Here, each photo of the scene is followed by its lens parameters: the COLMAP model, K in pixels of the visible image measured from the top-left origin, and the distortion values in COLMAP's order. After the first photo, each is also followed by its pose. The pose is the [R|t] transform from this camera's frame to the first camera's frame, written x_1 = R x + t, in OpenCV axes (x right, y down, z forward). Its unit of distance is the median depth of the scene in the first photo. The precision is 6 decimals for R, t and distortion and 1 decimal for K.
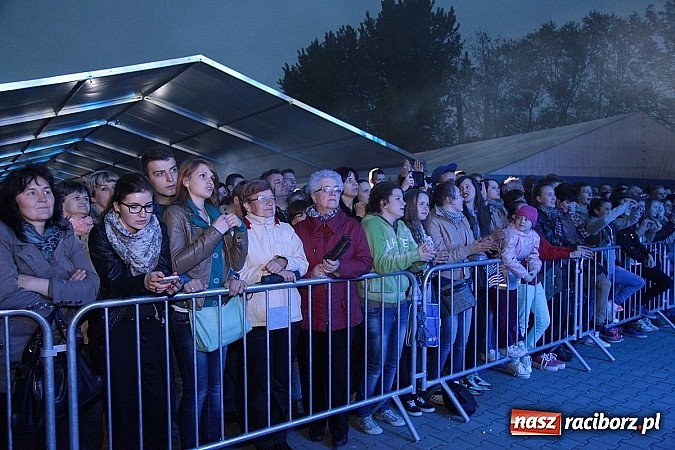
lens RADIAL K [[547.8, 0, 337.6], [0, 547.8, 230.1], [0, 0, 1]] dist [-0.050921, 0.063509]
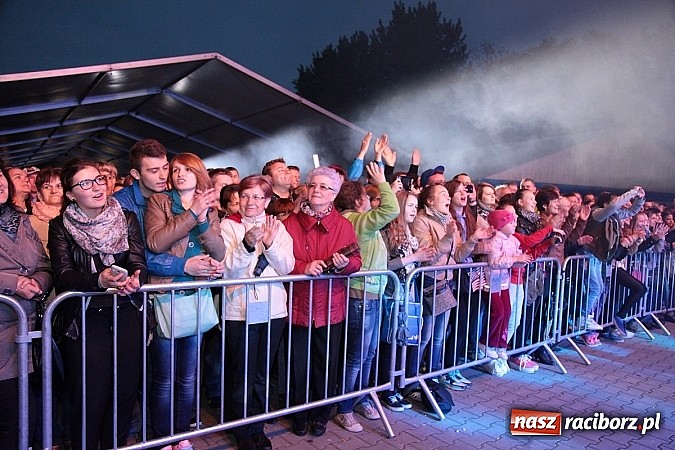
lens RADIAL K [[514.5, 0, 339.8], [0, 514.5, 231.6], [0, 0, 1]] dist [-0.078556, 0.070608]
pose [[0.998868, 0.047256, -0.005361, 0.031229], [-0.047166, 0.998763, 0.015748, -0.008847], [0.006099, -0.015477, 0.999862, 0.039375]]
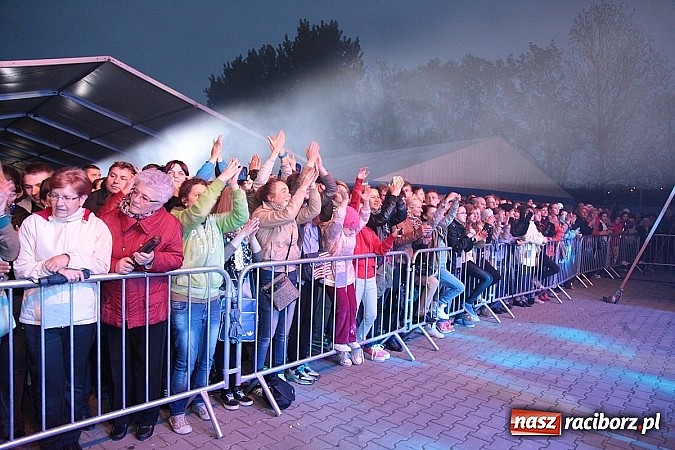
lens RADIAL K [[473.2, 0, 334.3], [0, 473.2, 230.8], [0, 0, 1]] dist [-0.096539, 0.044594]
pose [[0.986044, 0.034800, 0.162808, 0.176657], [-0.036732, 0.999286, 0.008871, -0.007640], [-0.162383, -0.014727, 0.986618, 0.112088]]
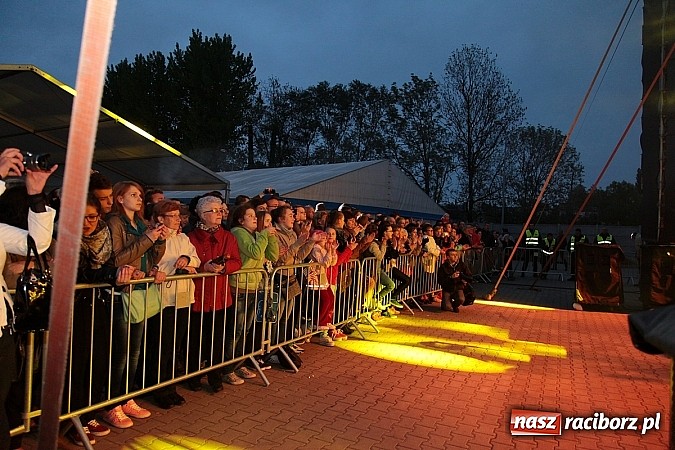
lens RADIAL K [[473.2, 0, 341.6], [0, 473.2, 227.4], [0, 0, 1]] dist [-0.096539, 0.044594]
pose [[0.908850, 0.053995, 0.413614, -0.188795], [-0.043145, 0.998437, -0.035536, -0.000808], [-0.414886, 0.014451, 0.909759, -0.203669]]
